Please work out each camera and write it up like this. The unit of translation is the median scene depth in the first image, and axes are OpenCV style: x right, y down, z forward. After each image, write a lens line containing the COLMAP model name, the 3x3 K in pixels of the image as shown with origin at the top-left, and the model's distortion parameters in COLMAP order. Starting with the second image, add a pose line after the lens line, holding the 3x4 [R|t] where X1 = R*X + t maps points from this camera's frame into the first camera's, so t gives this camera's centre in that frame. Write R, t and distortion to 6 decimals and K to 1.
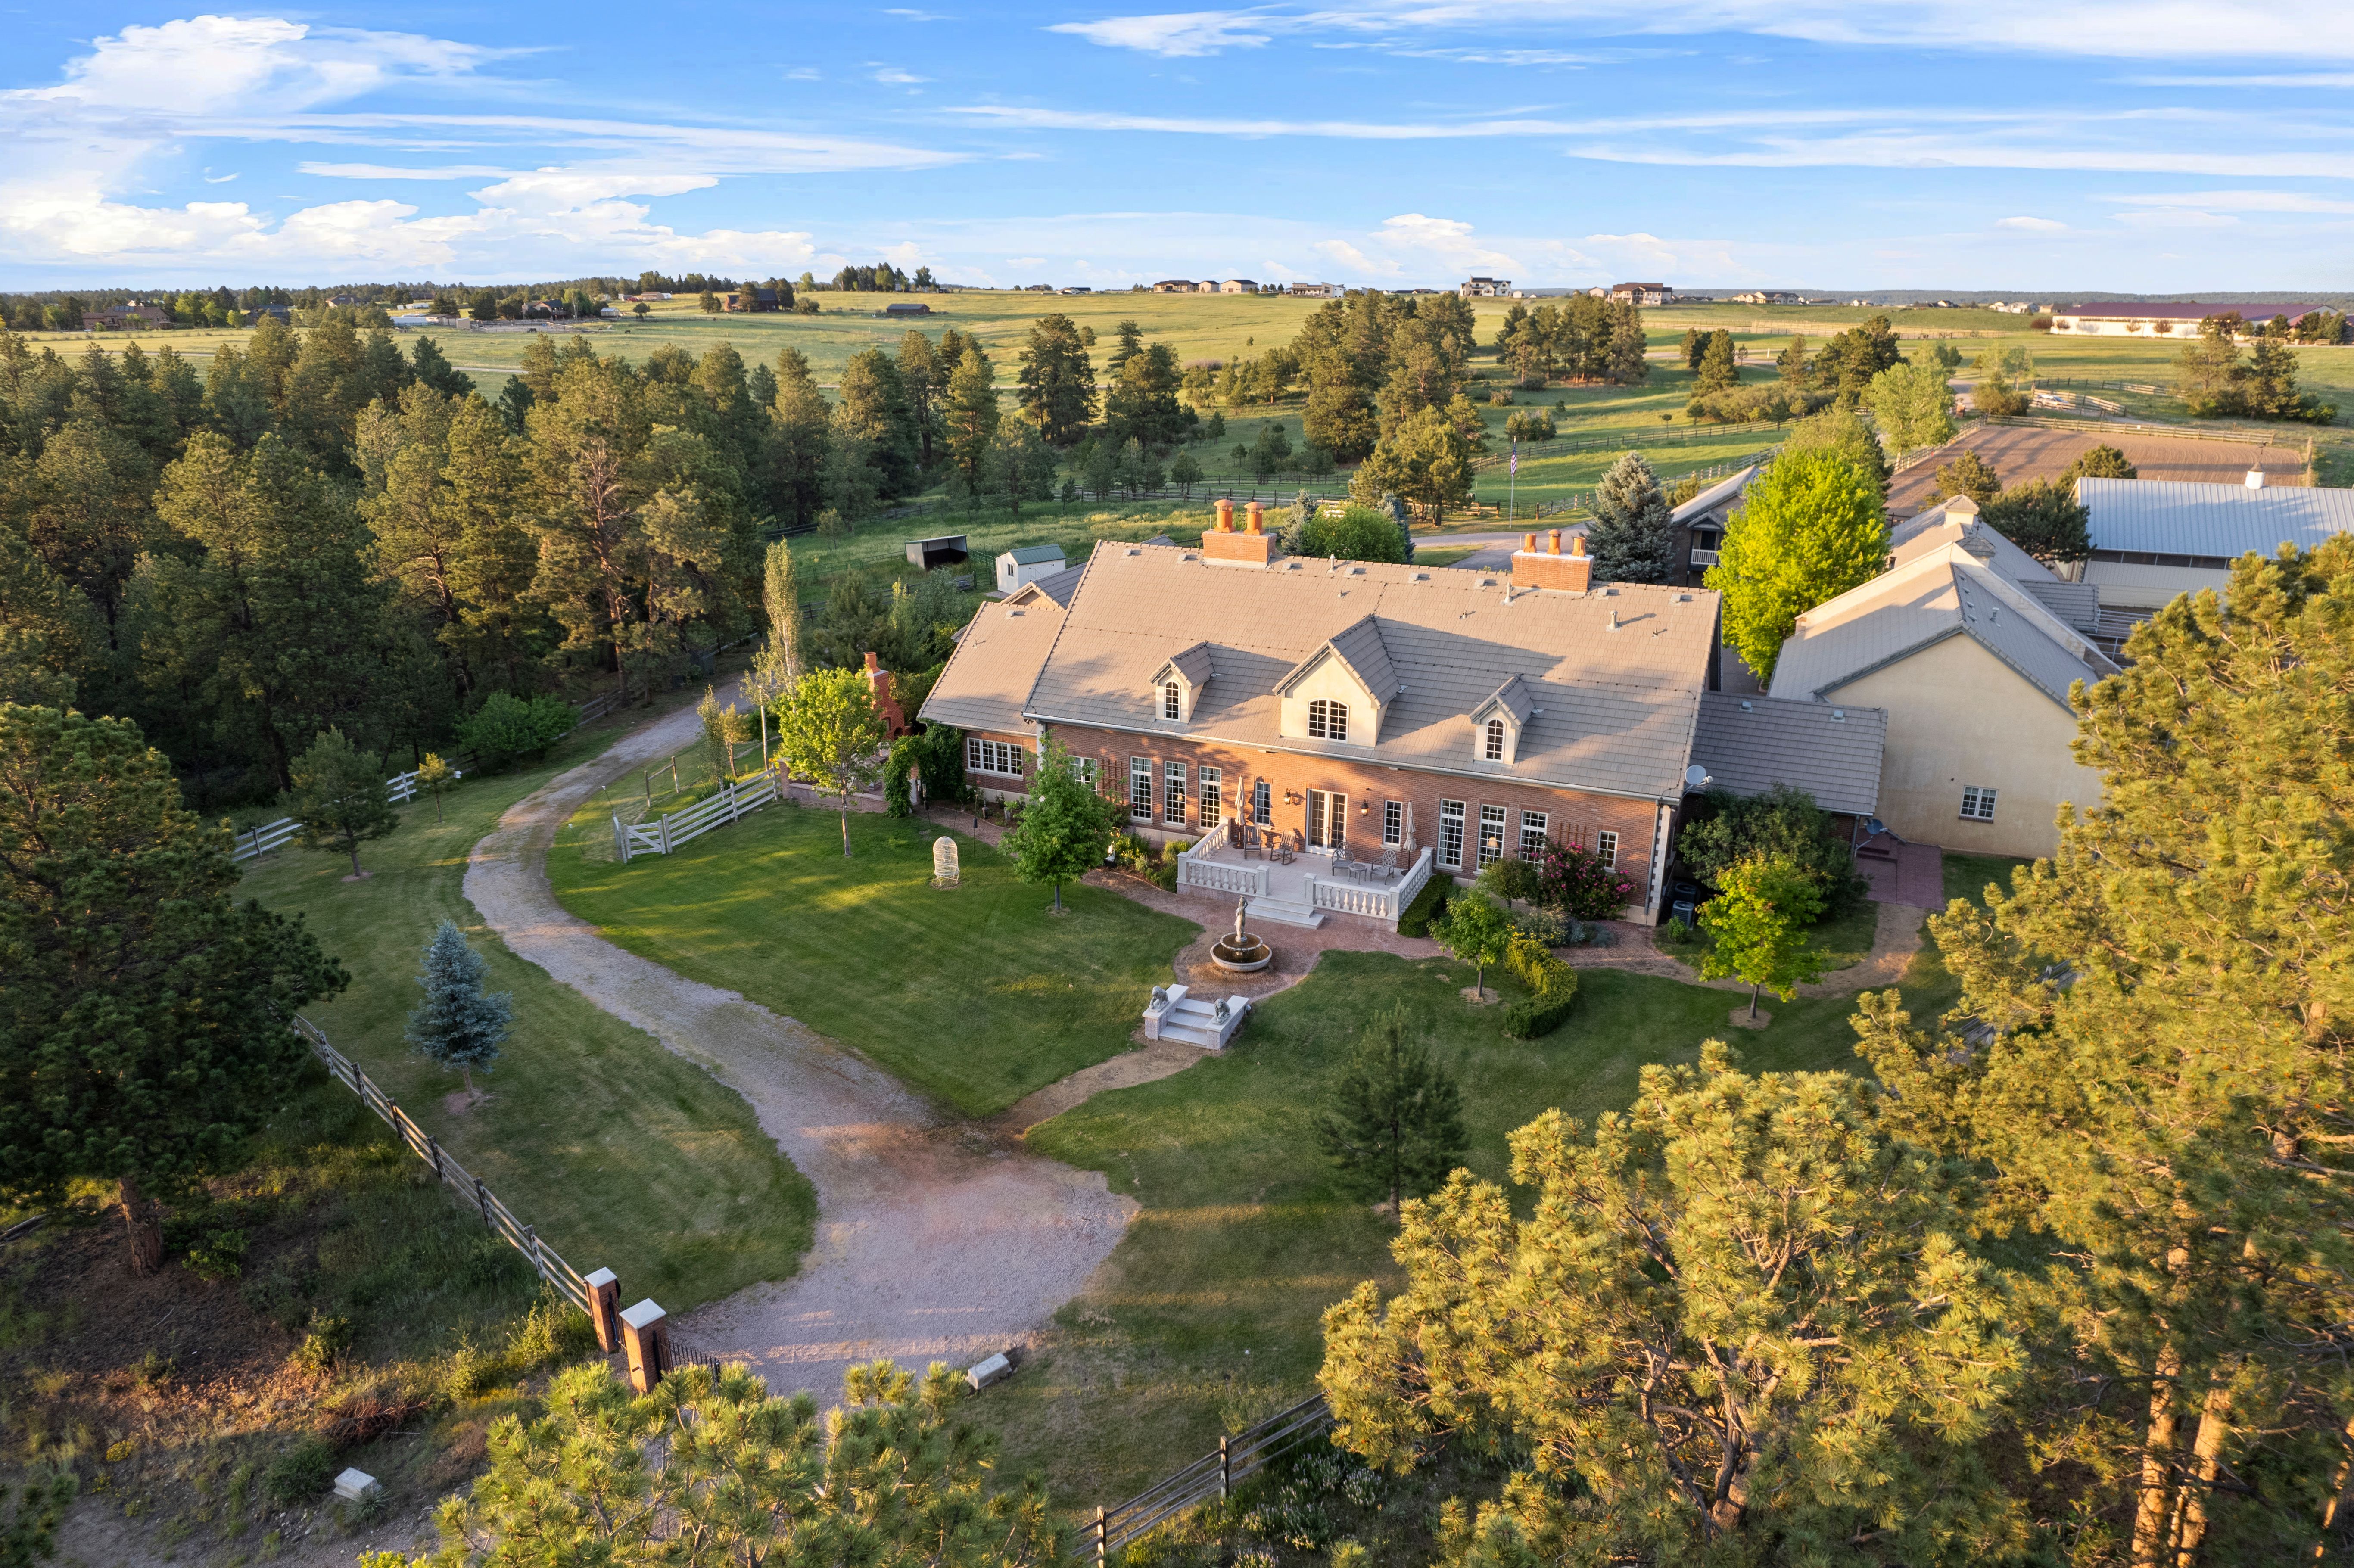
lens RADIAL K [[1519.3, 0, 1182.7], [0, 1519.3, 782.7], [0, 0, 1]] dist [-0.074837, 0.068464]
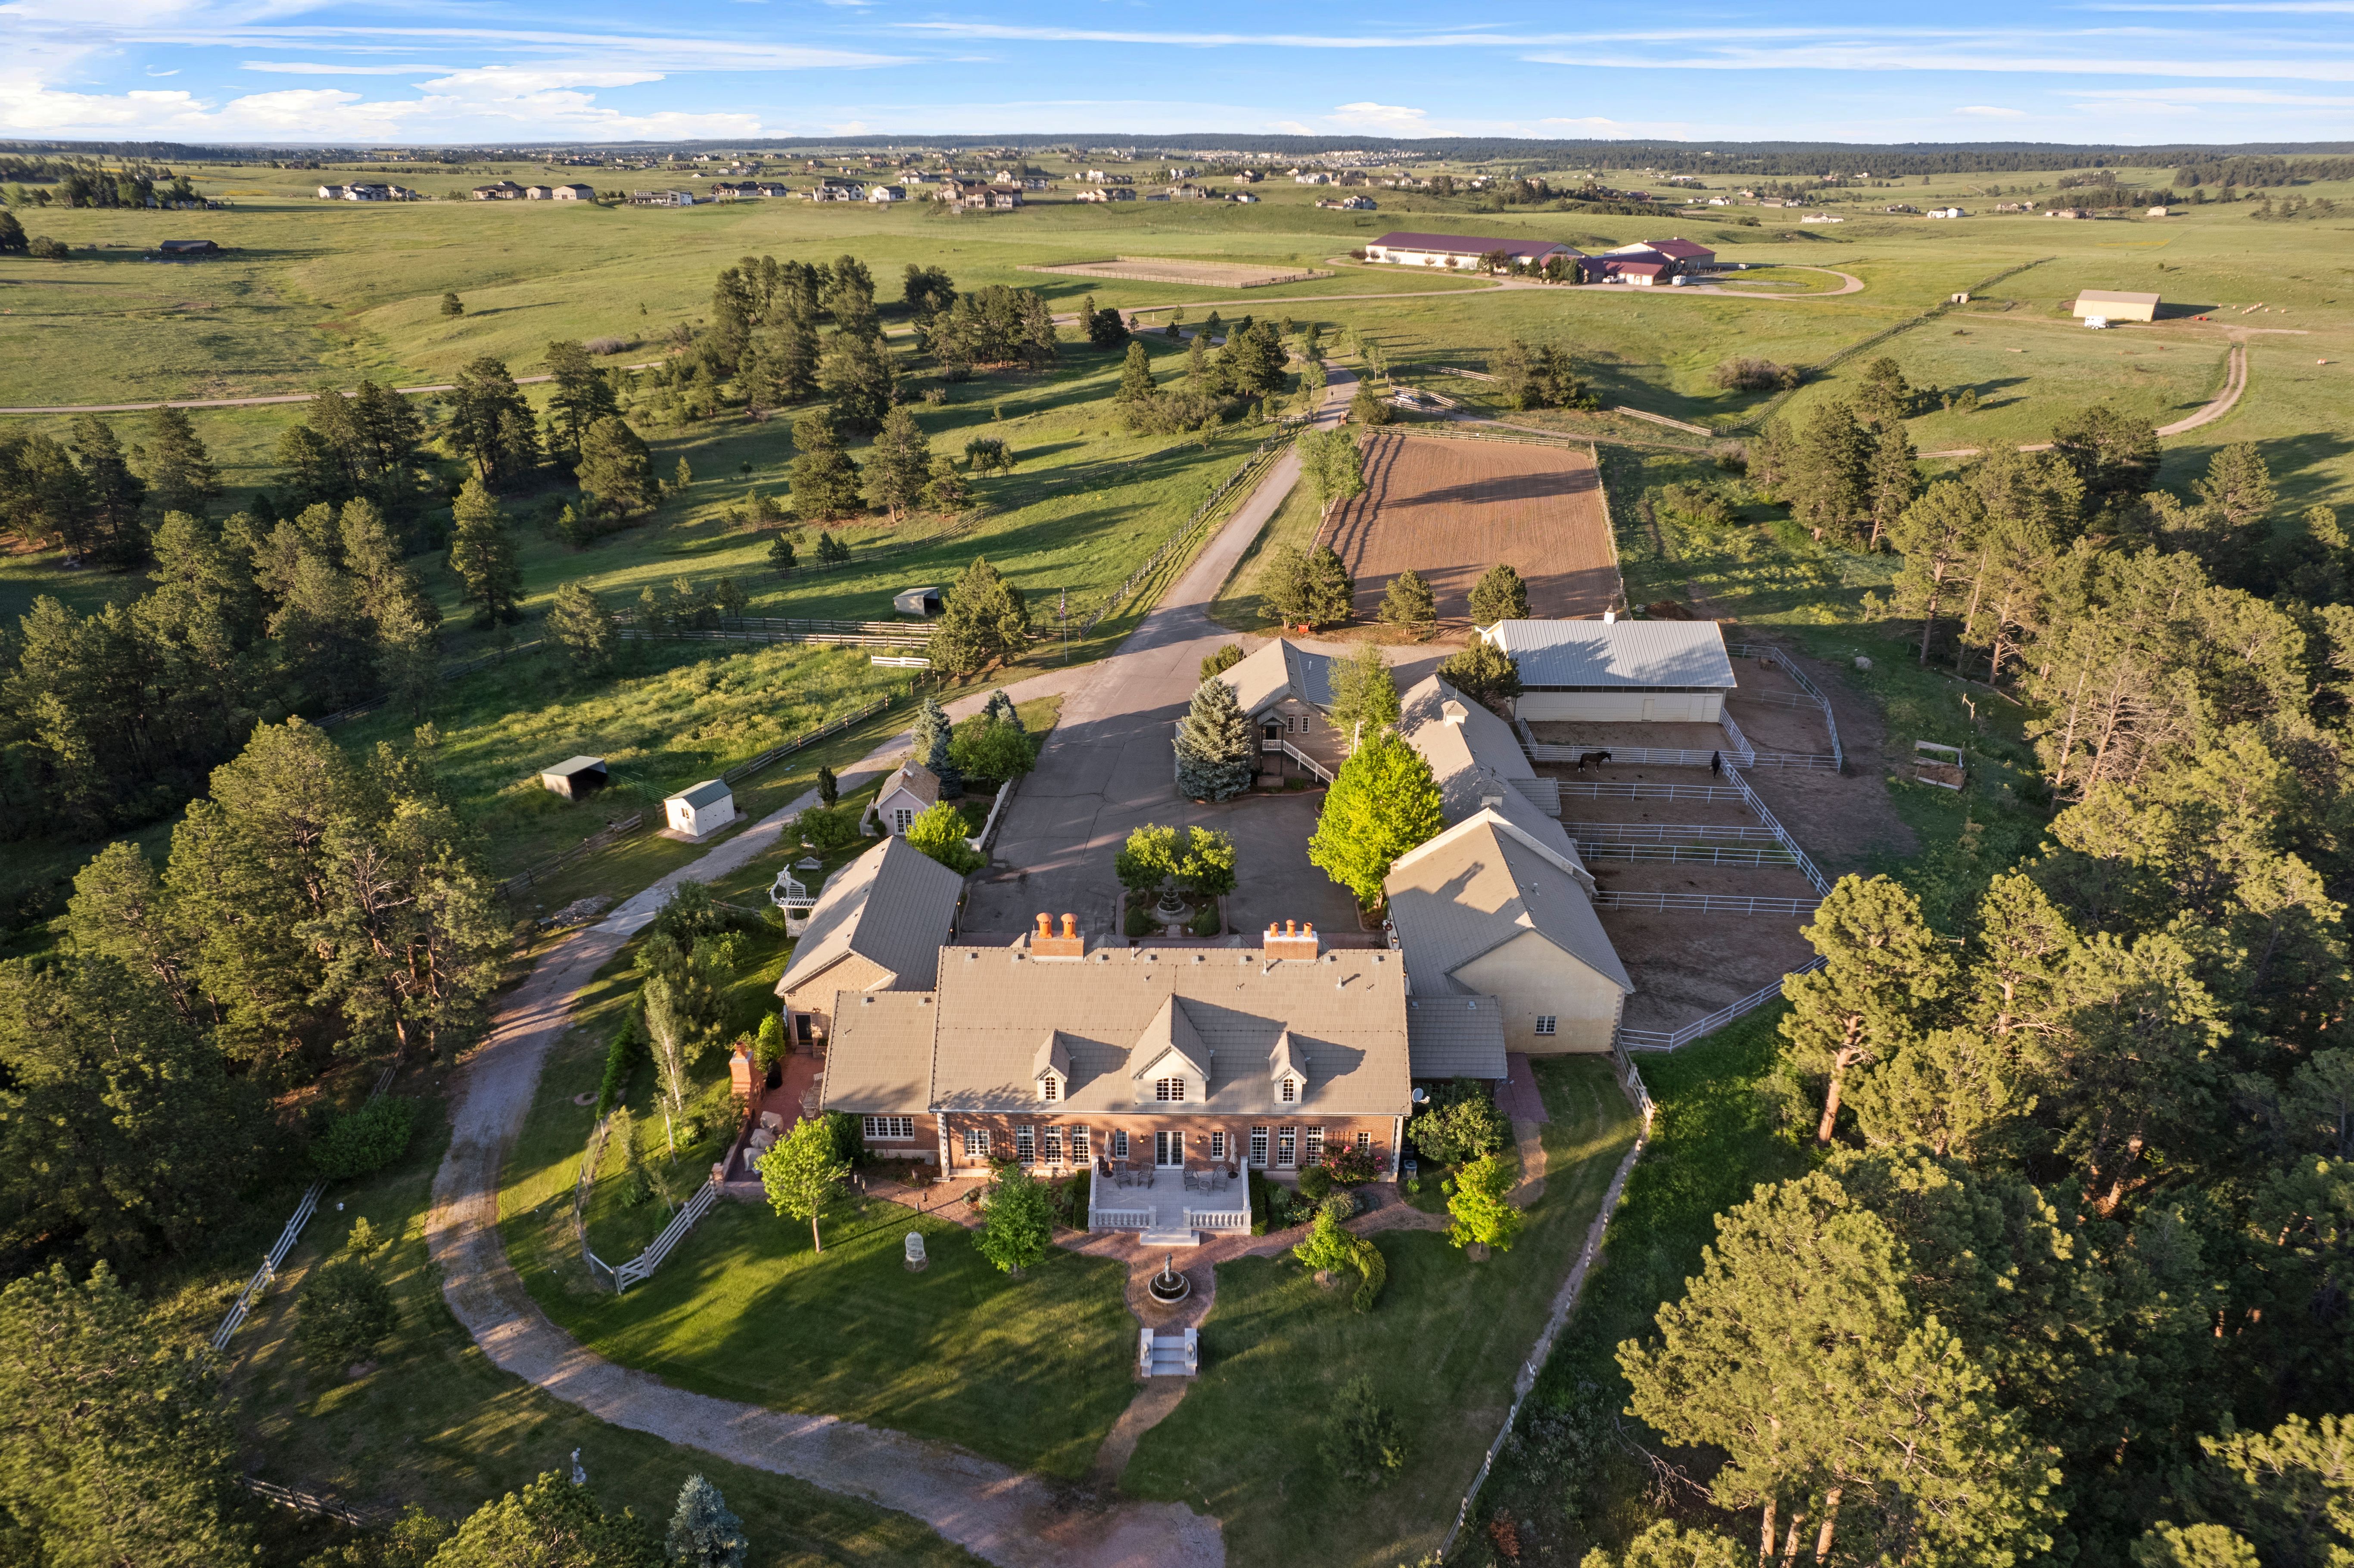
lens RADIAL K [[1519.3, 0, 1182.7], [0, 1519.3, 782.7], [0, 0, 1]] dist [-0.074837, 0.068464]
pose [[0.913074, -0.158928, 0.375551, -0.372322], [0.123740, 0.985488, 0.116198, -0.476267], [-0.388568, -0.059627, 0.919489, -0.290265]]
